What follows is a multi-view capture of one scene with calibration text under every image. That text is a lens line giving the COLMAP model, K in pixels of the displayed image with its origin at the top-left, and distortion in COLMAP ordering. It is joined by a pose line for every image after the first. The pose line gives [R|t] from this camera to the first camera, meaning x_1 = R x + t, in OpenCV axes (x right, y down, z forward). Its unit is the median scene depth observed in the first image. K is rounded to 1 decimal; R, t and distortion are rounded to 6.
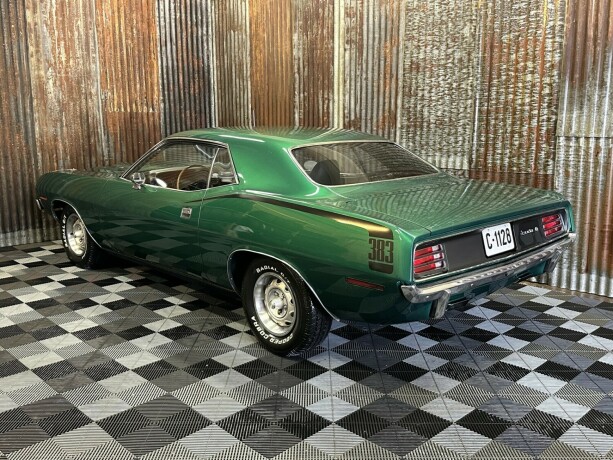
lens RADIAL K [[599.3, 0, 301.0], [0, 599.3, 235.3], [0, 0, 1]] dist [0.037260, 0.000000]
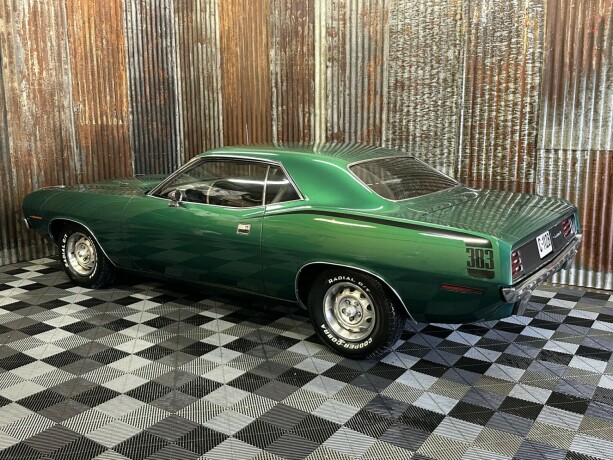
lens RADIAL K [[599.3, 0, 302.6], [0, 599.3, 232.2], [0, 0, 1]] dist [0.037260, 0.000000]
pose [[0.979280, -0.037723, 0.198969, -0.193325], [0.039661, 0.999197, -0.005763, -0.014173], [-0.198592, 0.013535, 0.979989, -0.021038]]
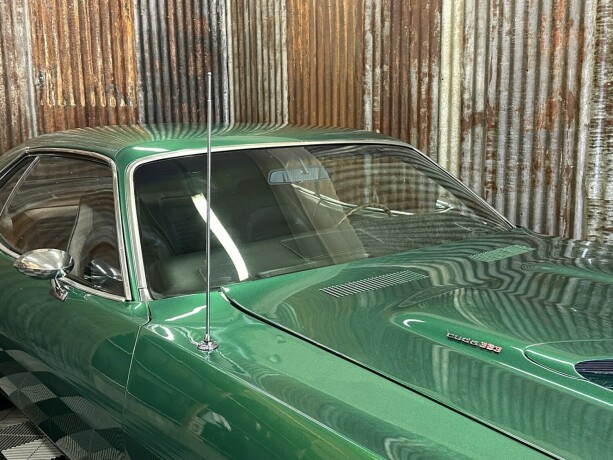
lens RADIAL K [[664.9, 0, 295.8], [0, 664.9, 232.7], [0, 0, 1]] dist [0.060353, 0.000000]
pose [[0.997923, -0.004152, -0.064288, -0.040023], [0.002776, 0.999765, -0.021490, -0.075861], [0.064362, 0.021267, 0.997700, 0.414388]]
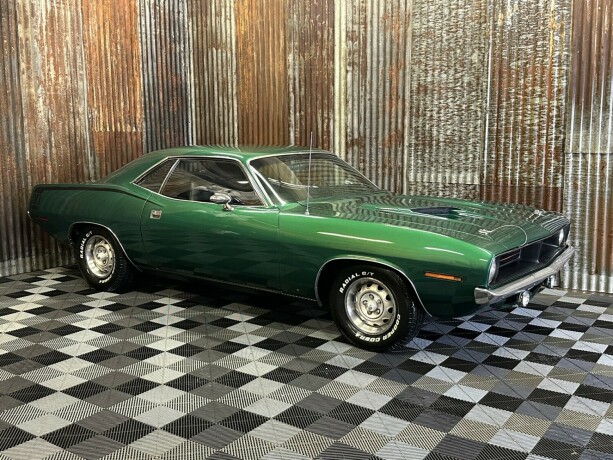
lens RADIAL K [[664.9, 0, 298.4], [0, 664.9, 237.8], [0, 0, 1]] dist [0.060353, 0.000000]
pose [[0.981724, -0.033662, 0.187312, -0.237405], [0.040450, 0.998652, -0.032540, 0.010537], [-0.185964, 0.039522, 0.981761, -0.097500]]
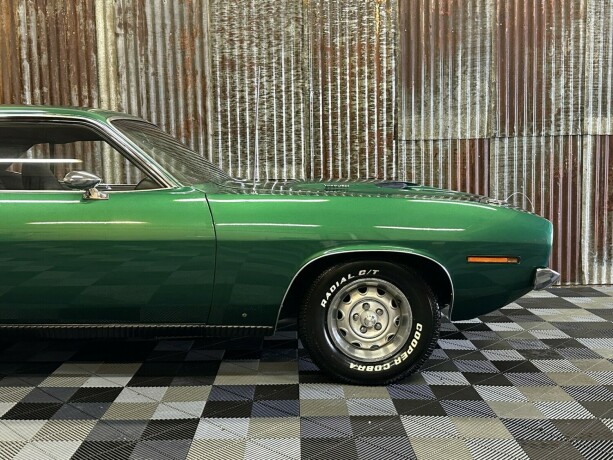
lens RADIAL K [[664.9, 0, 305.1], [0, 664.9, 241.0], [0, 0, 1]] dist [0.060353, 0.000000]
pose [[0.679575, -0.079976, 0.729234, -0.417316], [0.151676, 0.987879, -0.033006, 0.015245], [-0.717755, 0.133037, 0.683468, 0.286099]]
